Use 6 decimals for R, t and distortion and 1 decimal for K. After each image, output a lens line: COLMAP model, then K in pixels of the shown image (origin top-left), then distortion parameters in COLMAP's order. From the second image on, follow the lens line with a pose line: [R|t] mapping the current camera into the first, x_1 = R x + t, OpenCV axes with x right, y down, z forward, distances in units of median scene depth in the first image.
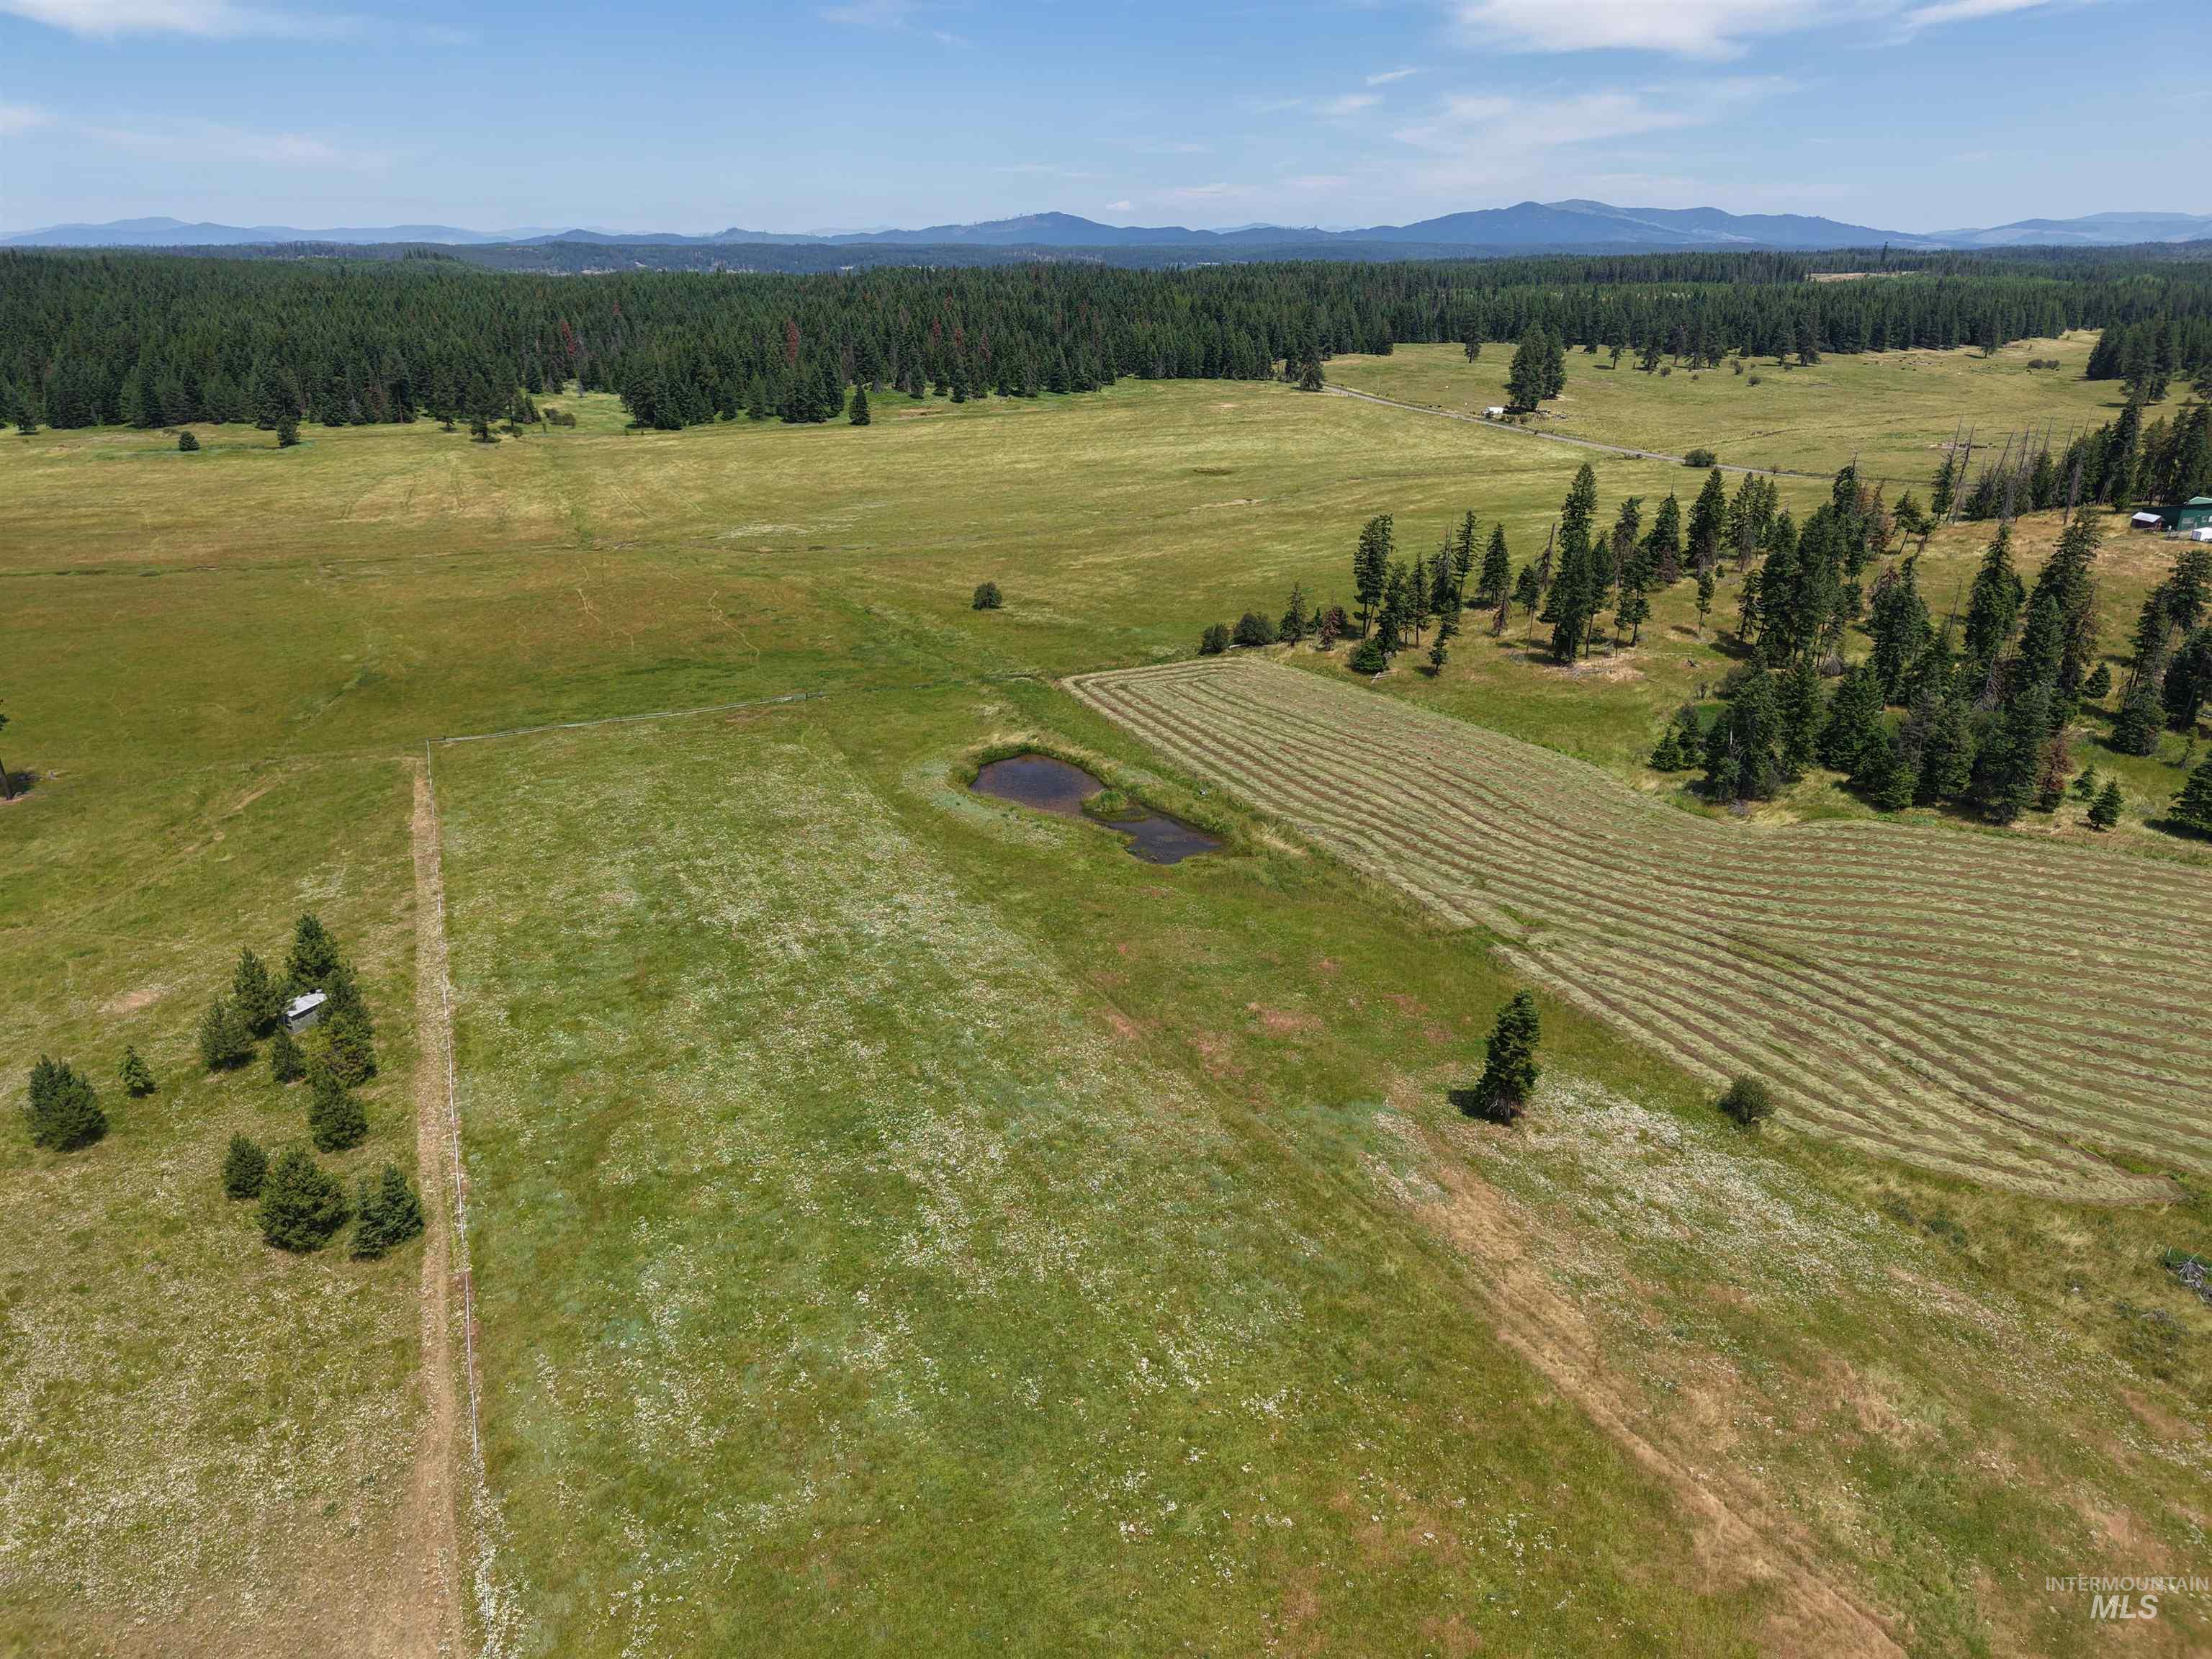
lens RADIAL K [[1469.9, 0, 1102.6], [0, 1469.9, 819.1], [0, 0, 1]] dist [0.042959, -0.015382]
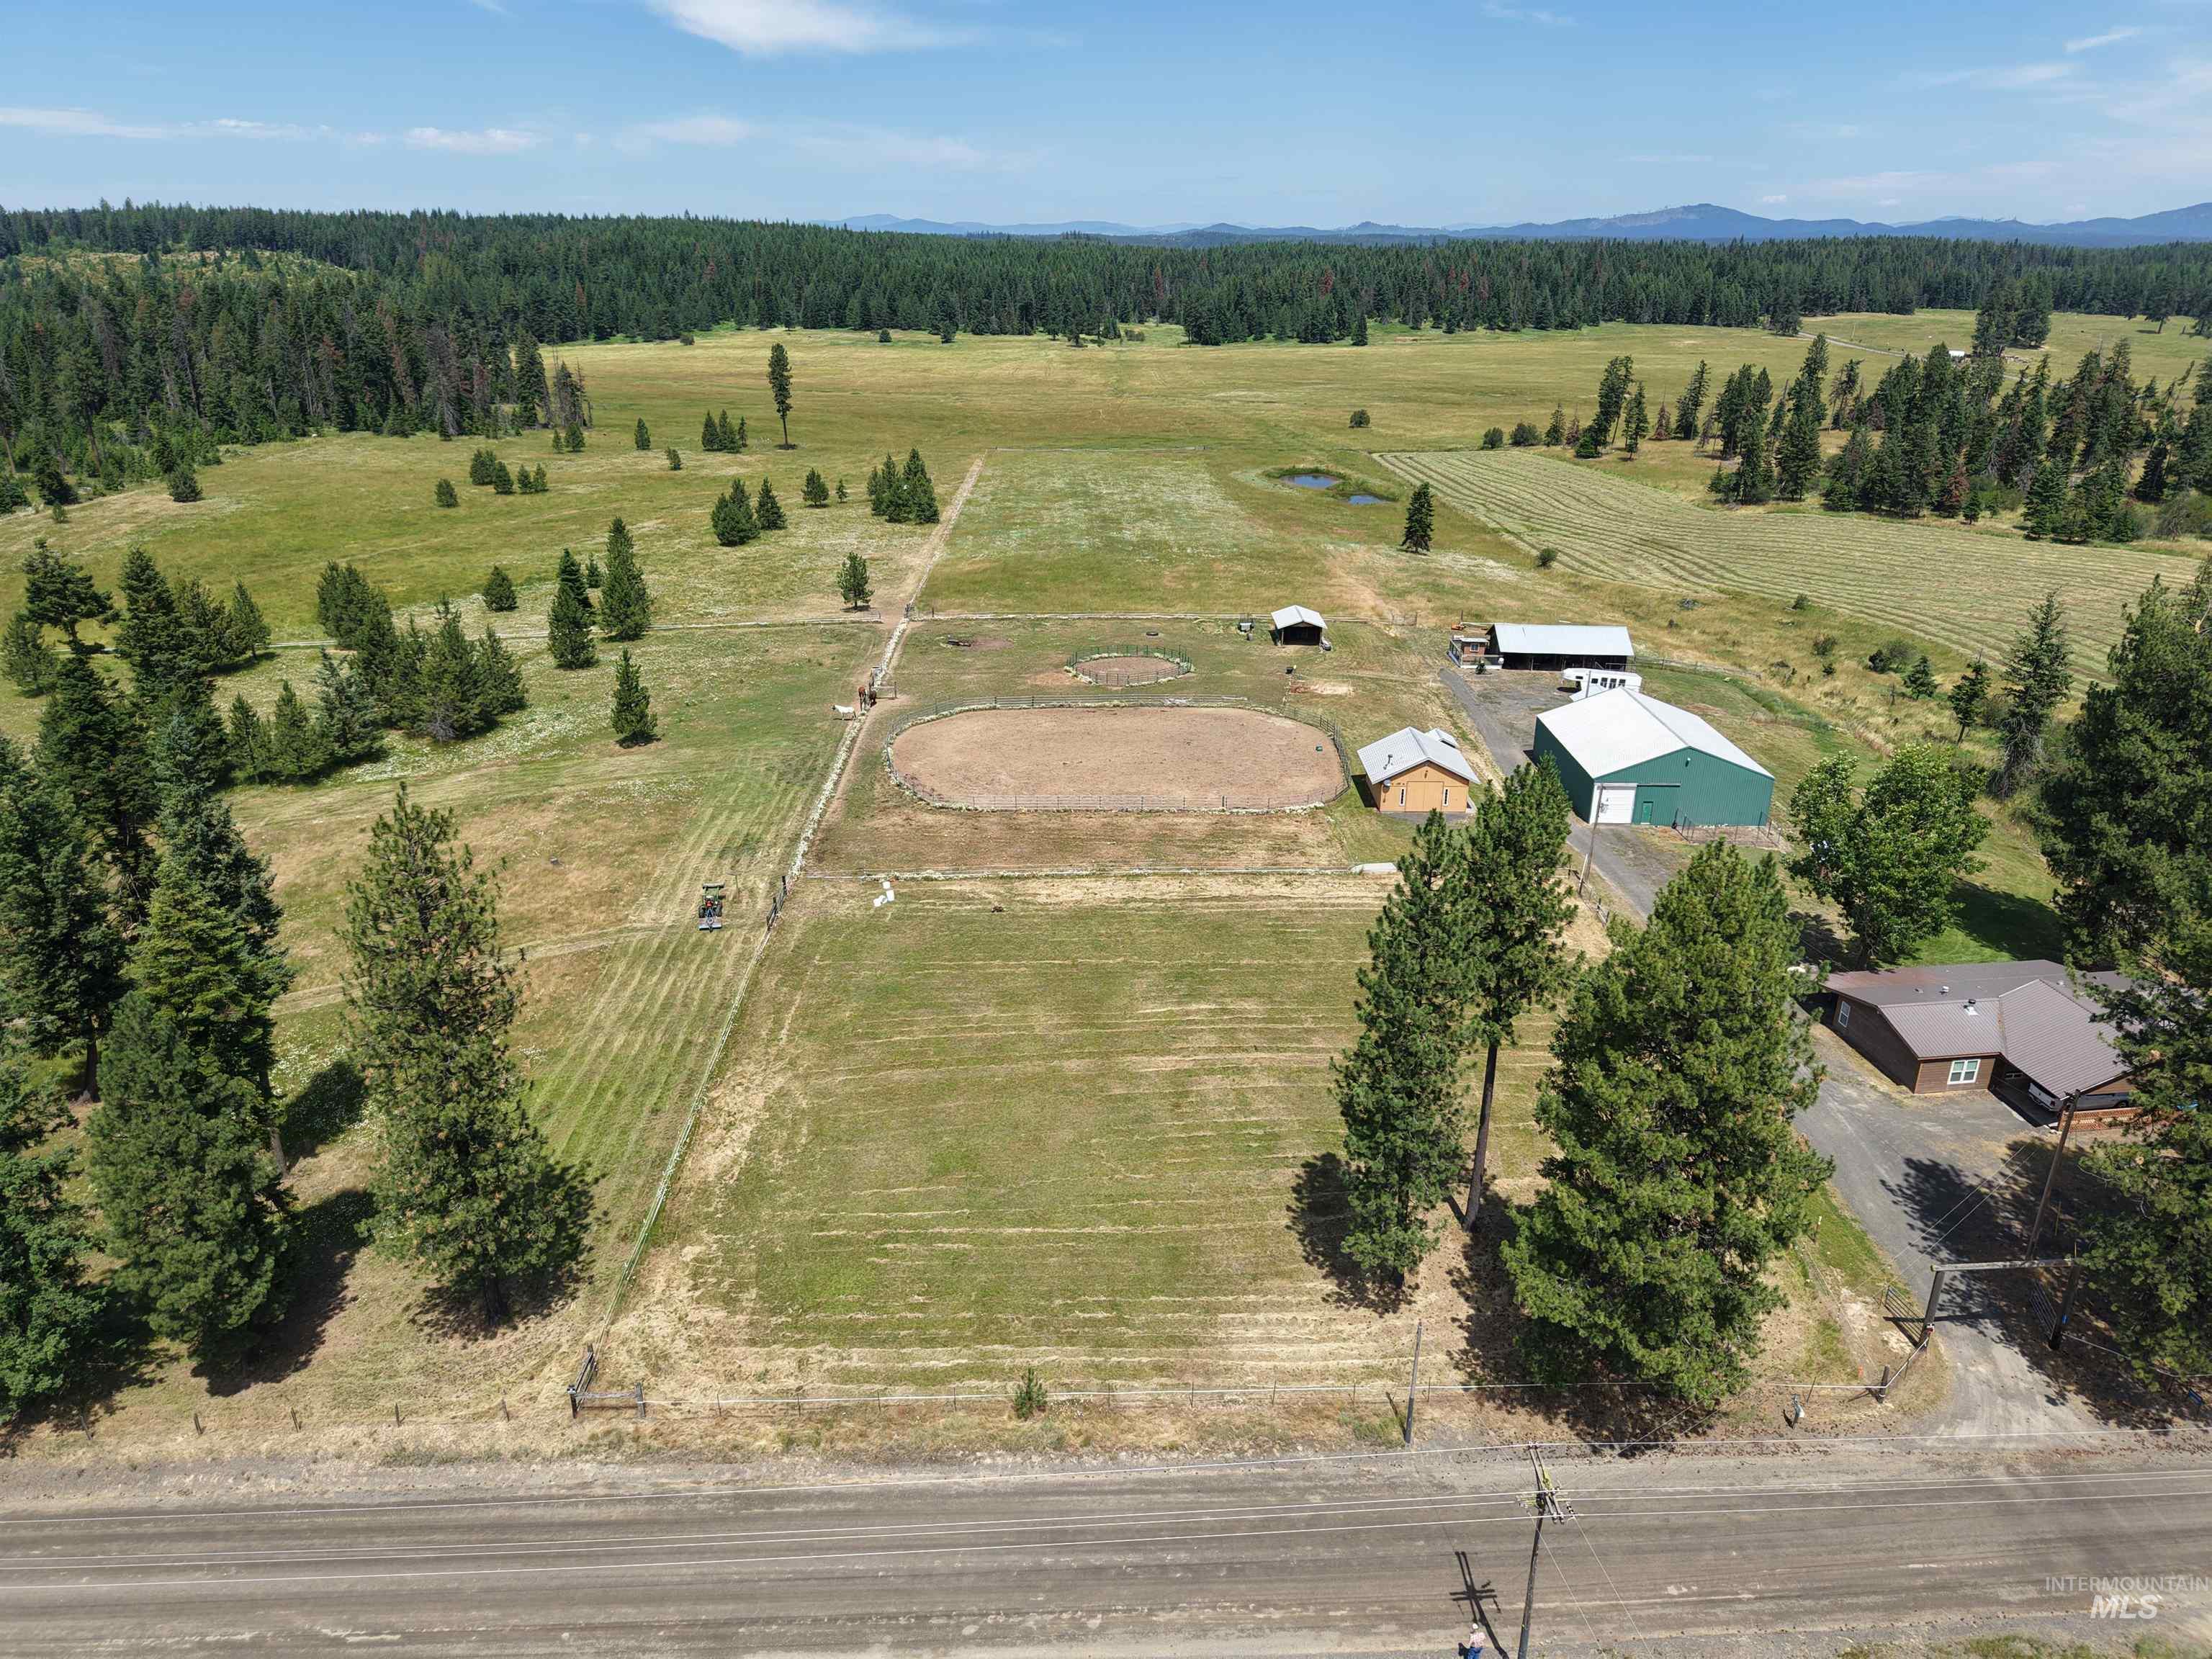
lens RADIAL K [[1469.9, 0, 1102.6], [0, 1469.9, 819.1], [0, 0, 1]] dist [0.042959, -0.015382]
pose [[0.924055, 0.150572, -0.351354, 0.122327], [-0.149531, 0.988294, 0.030266, 0.109289], [0.351798, 0.024571, 0.935753, -0.200706]]
